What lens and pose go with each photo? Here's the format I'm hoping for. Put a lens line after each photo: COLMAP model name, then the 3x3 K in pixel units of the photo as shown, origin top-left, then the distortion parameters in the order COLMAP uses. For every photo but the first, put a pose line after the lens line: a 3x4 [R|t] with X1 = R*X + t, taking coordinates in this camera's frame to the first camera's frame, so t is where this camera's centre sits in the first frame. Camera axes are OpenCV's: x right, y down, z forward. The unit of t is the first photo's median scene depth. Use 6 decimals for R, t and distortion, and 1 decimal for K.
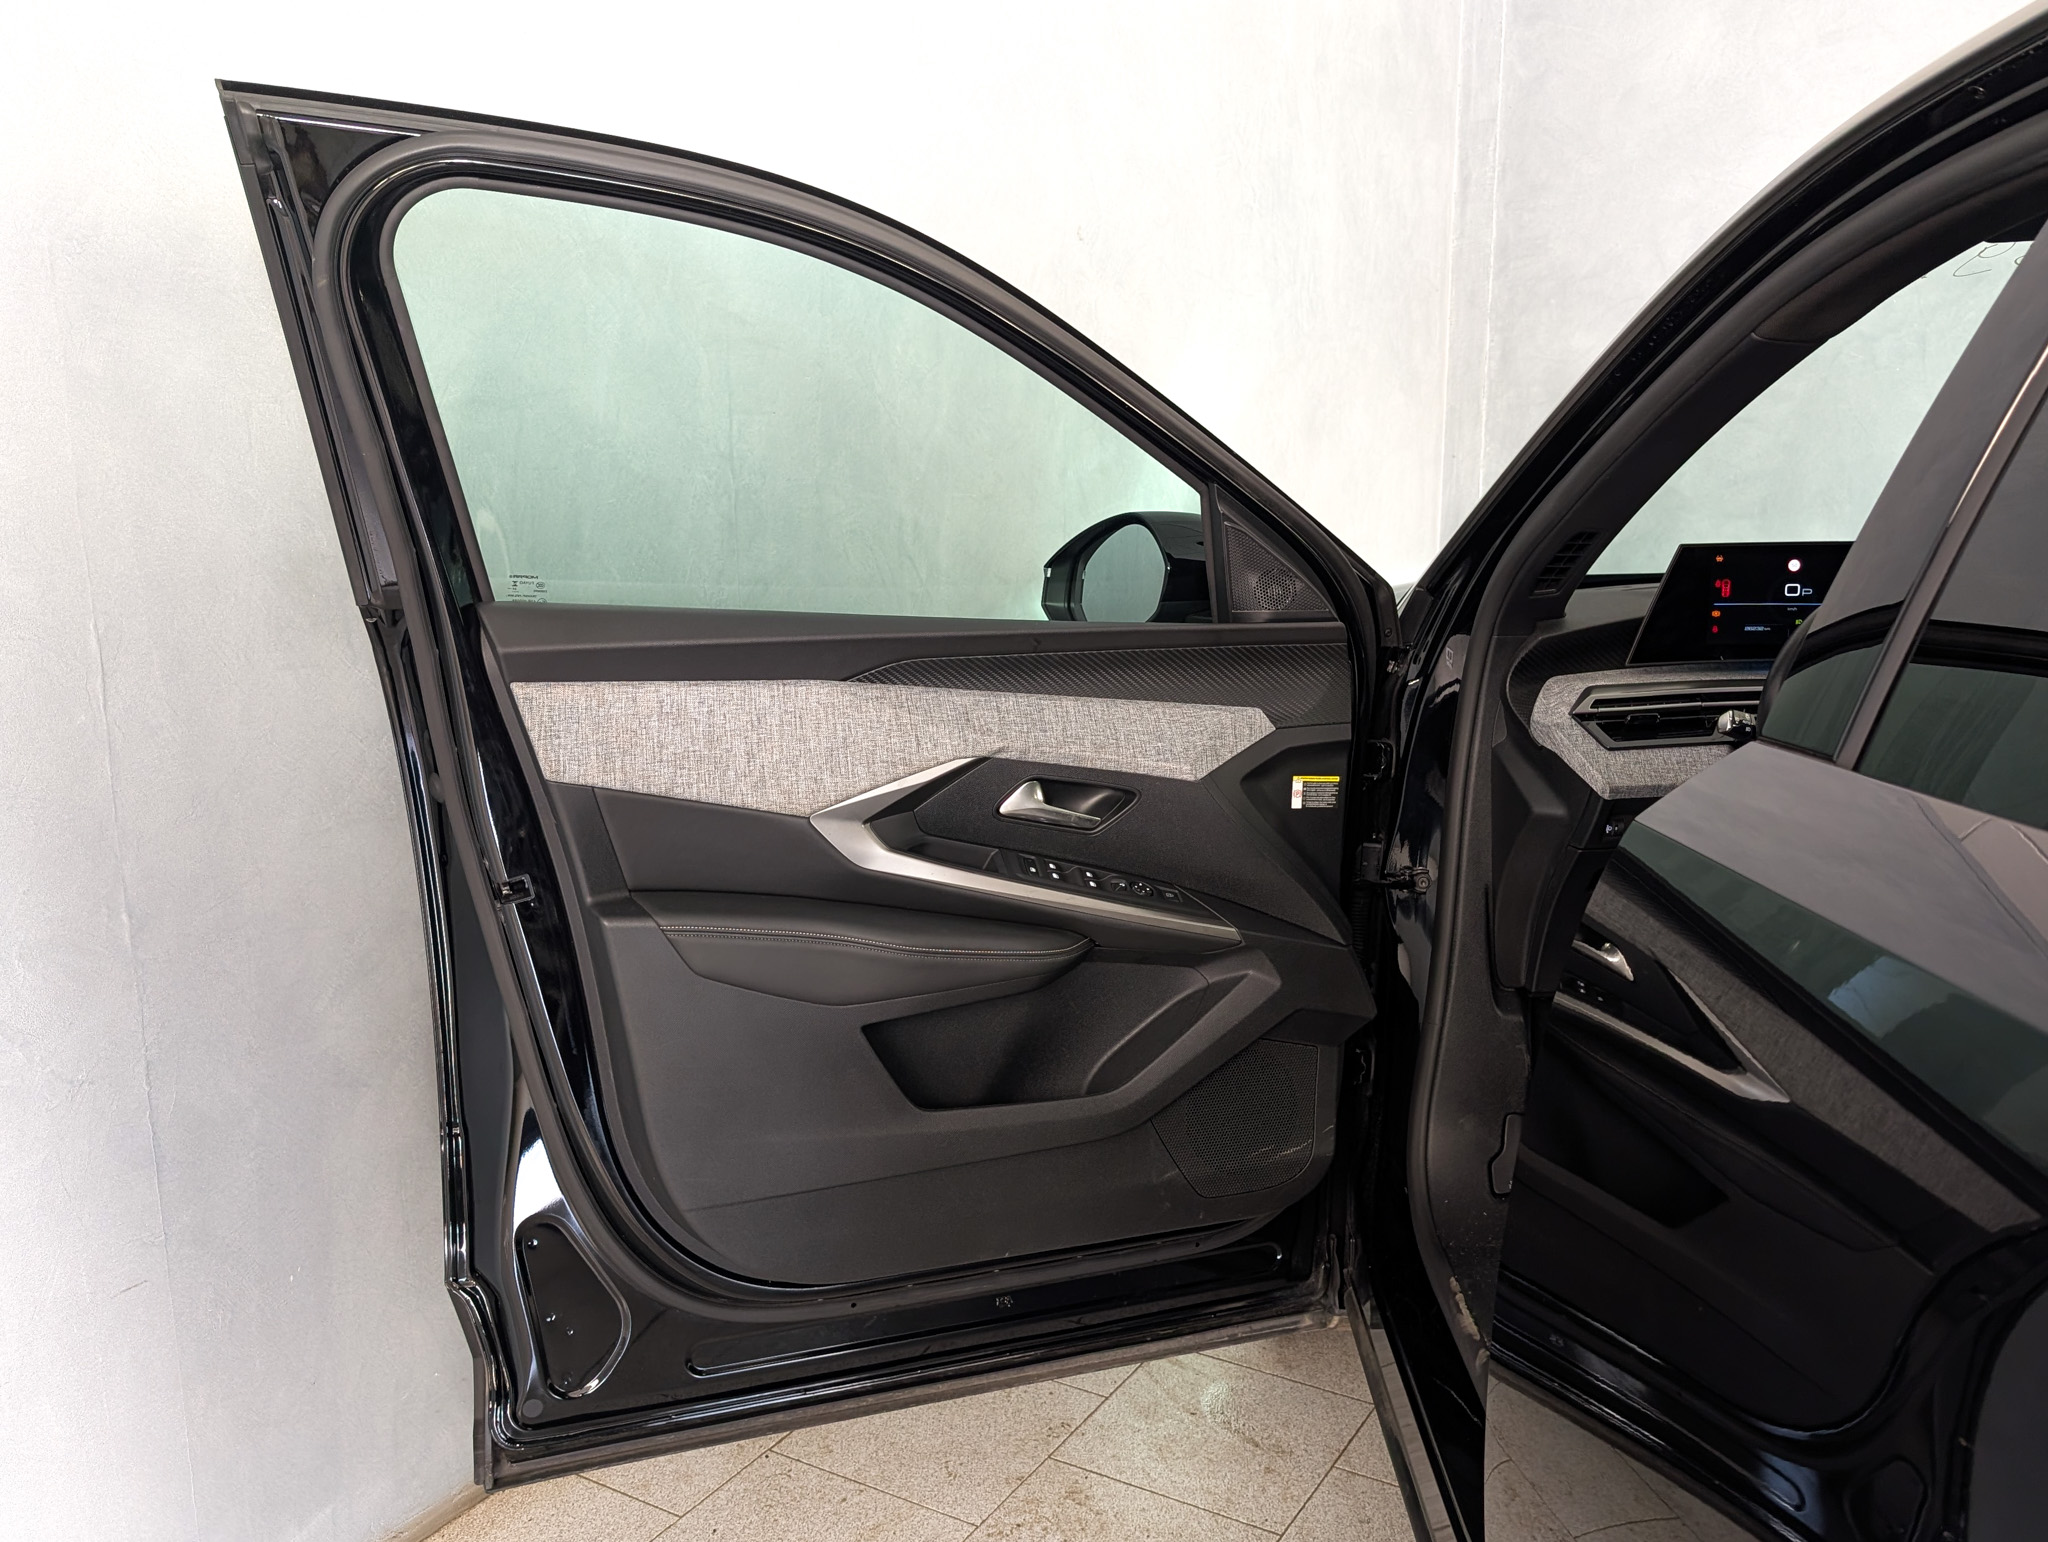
lens RADIAL K [[1724.4, 0, 1084.0], [0, 1724.4, 775.4], [0, 0, 1]] dist [0.022929, -0.004692]
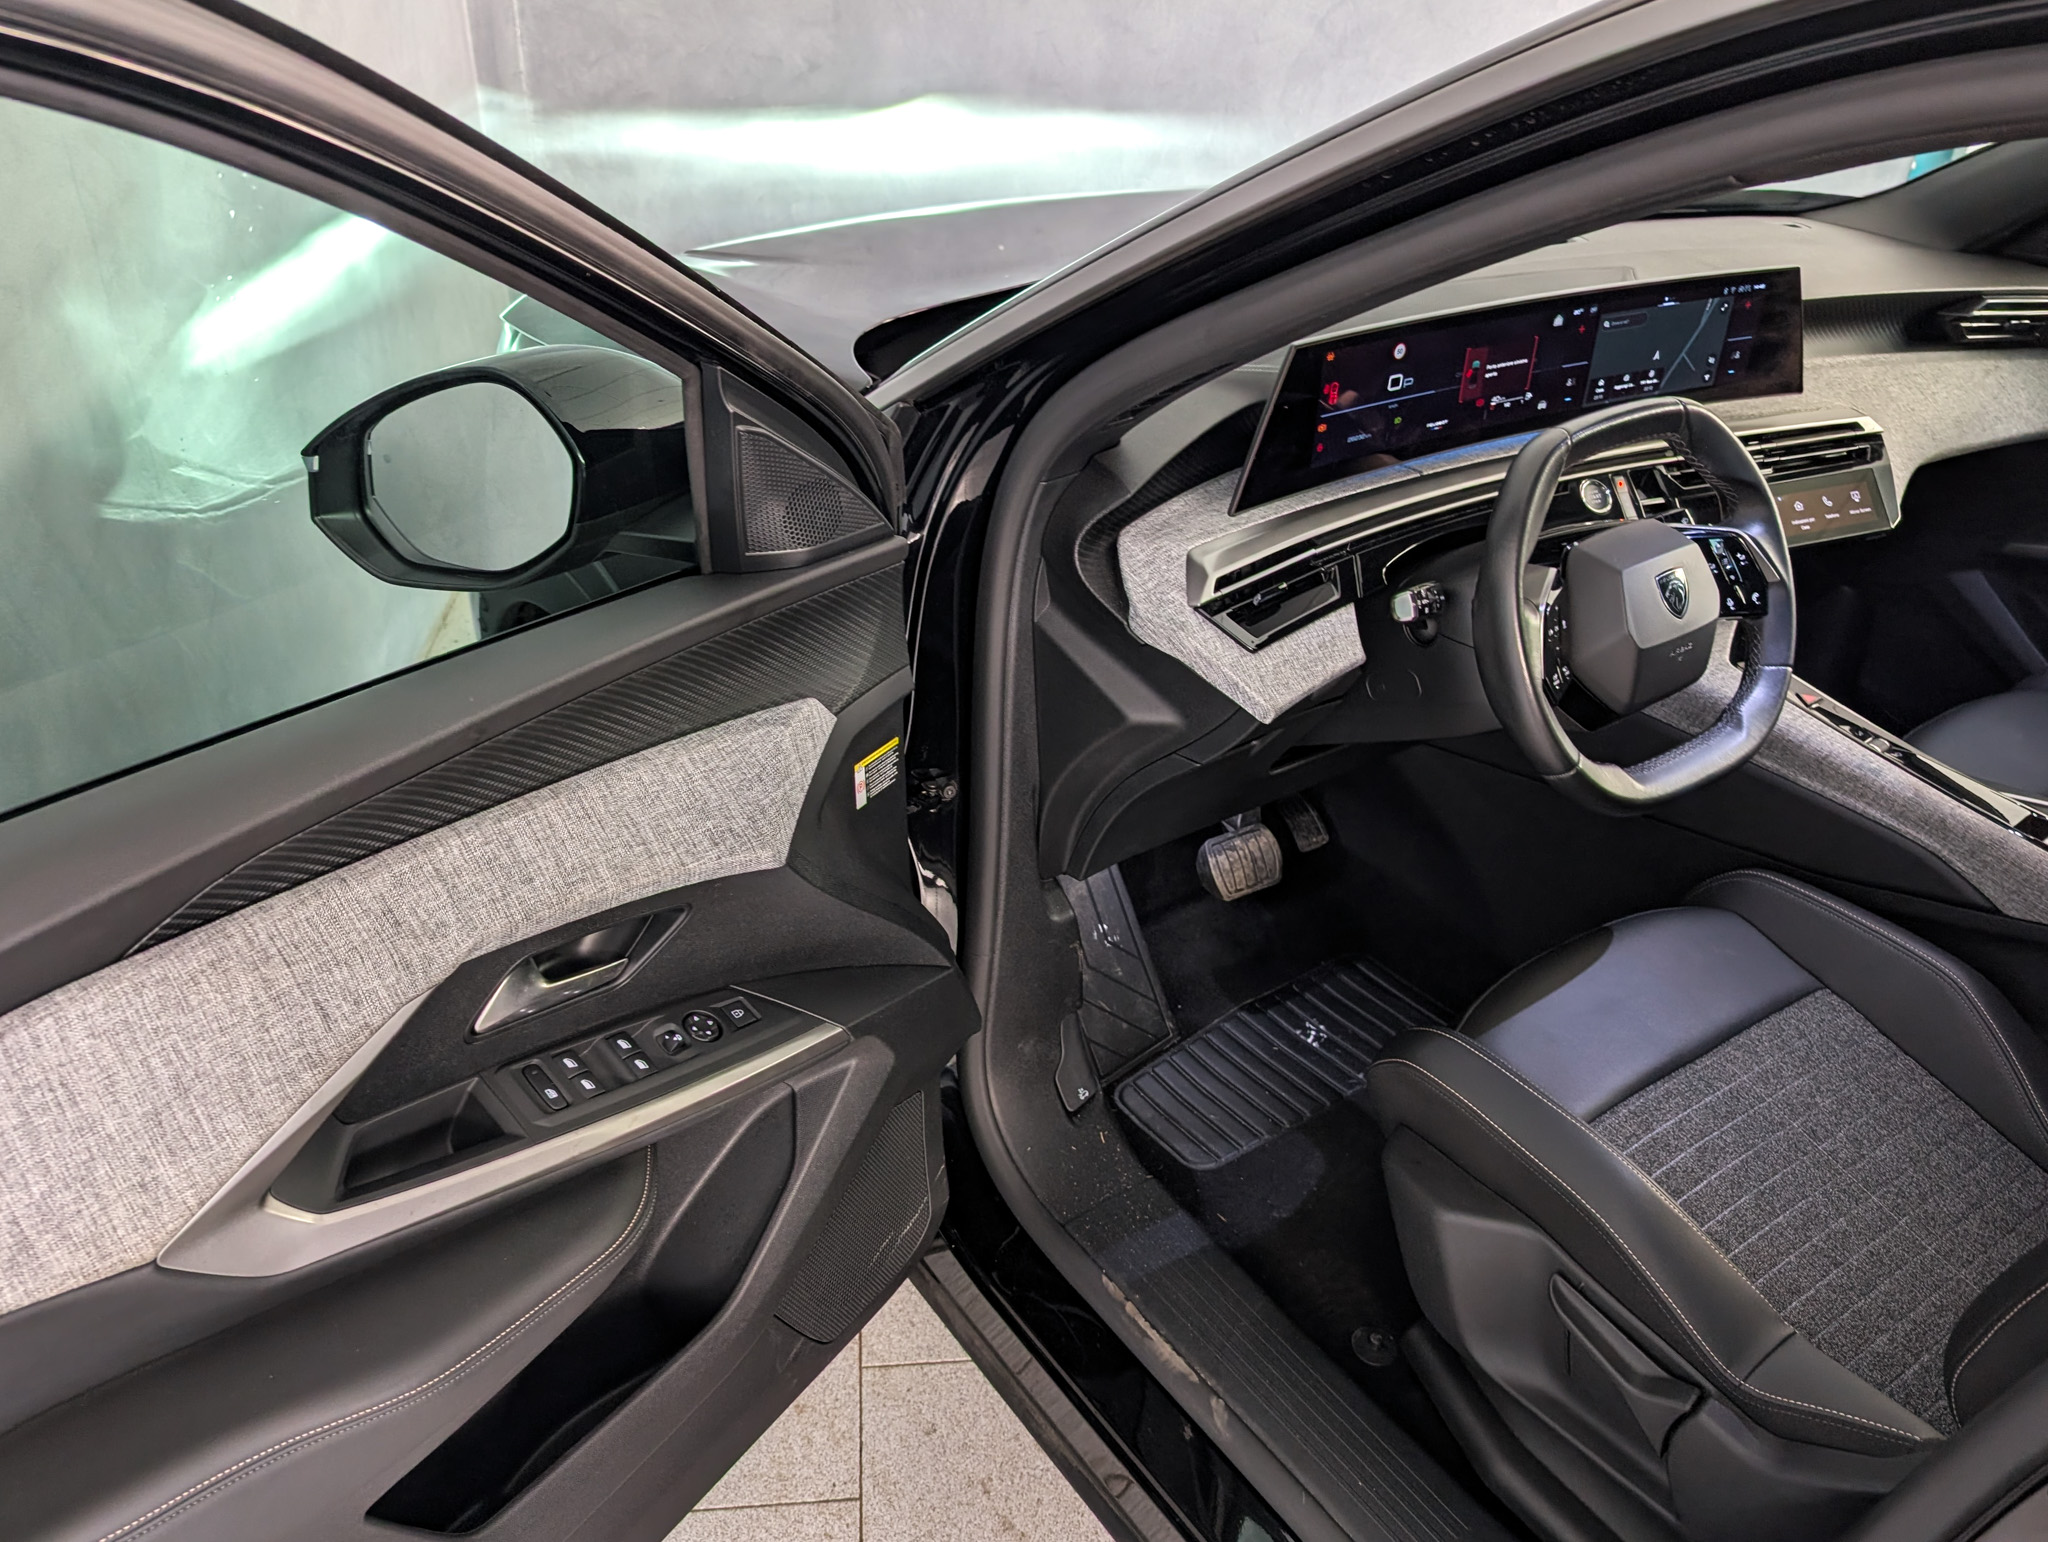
lens RADIAL K [[1549.4, 0, 1032.6], [0, 1549.4, 767.4], [0, 0, 1]] dist [0.010015, 0.003649]
pose [[0.820104, -0.276360, 0.501054, -0.124174], [0.082868, 0.923769, 0.373877, -0.222323], [-0.566182, -0.265097, 0.780488, 0.500625]]
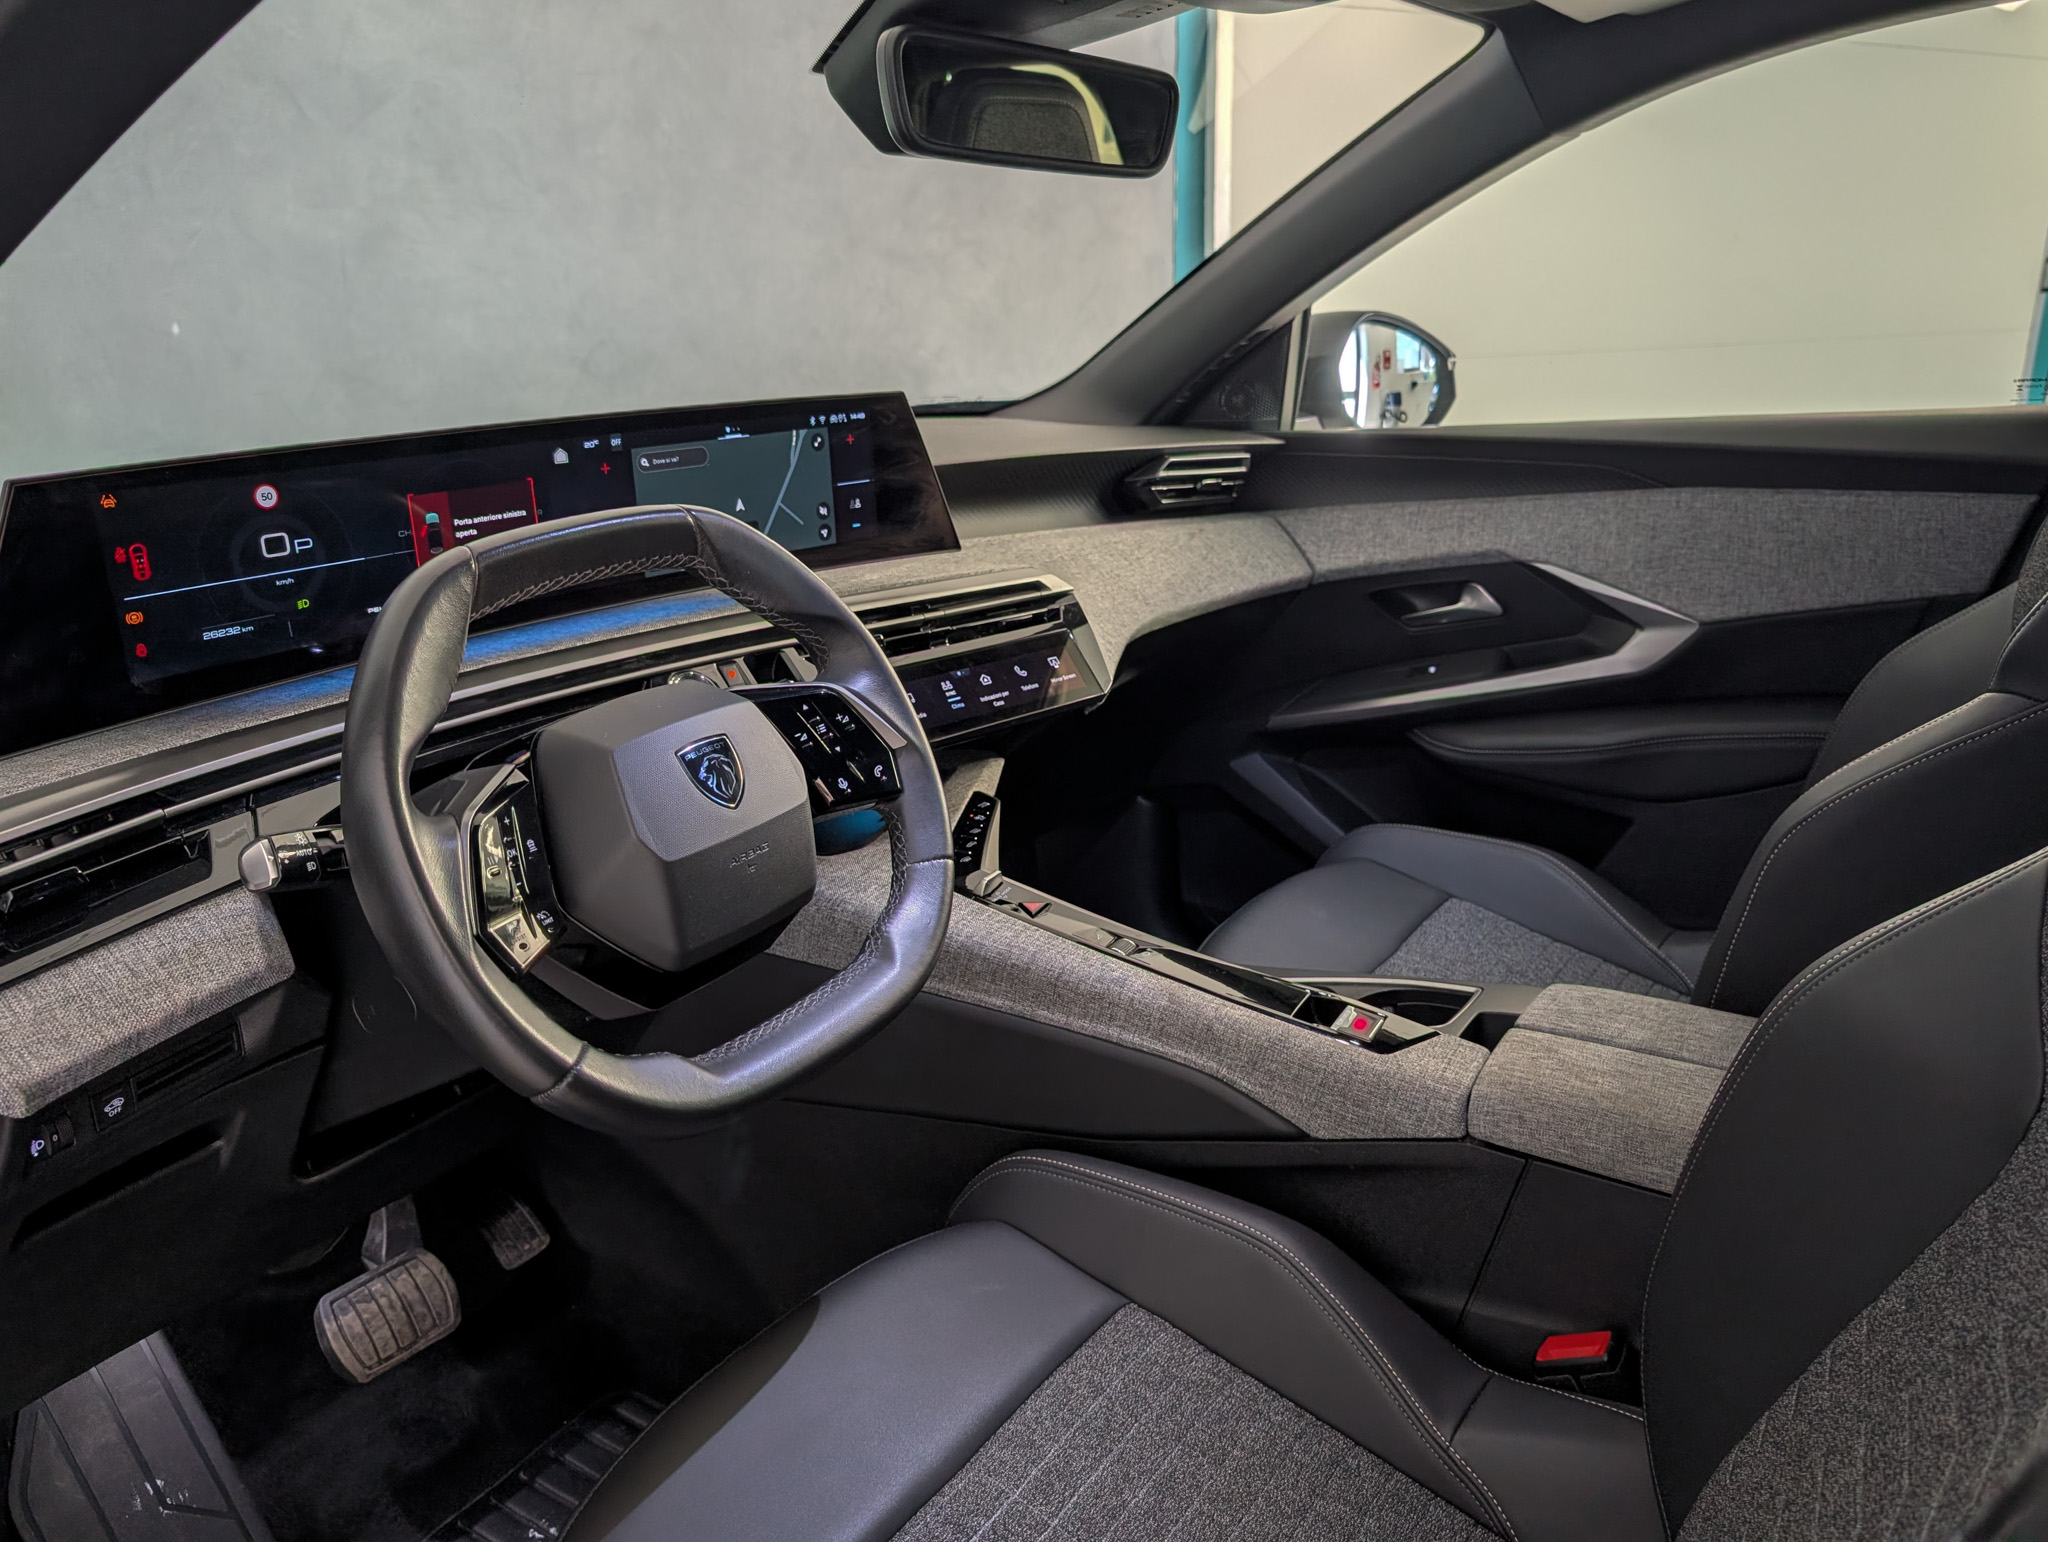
lens RADIAL K [[1502.8, 0, 1036.8], [0, 1502.8, 773.2], [0, 0, 1]] dist [0.004487, -0.000304]
pose [[0.557463, -0.268027, 0.785746, 0.169139], [0.185725, 0.962727, 0.196630, -0.088031], [-0.809161, 0.036319, 0.586464, 0.563418]]
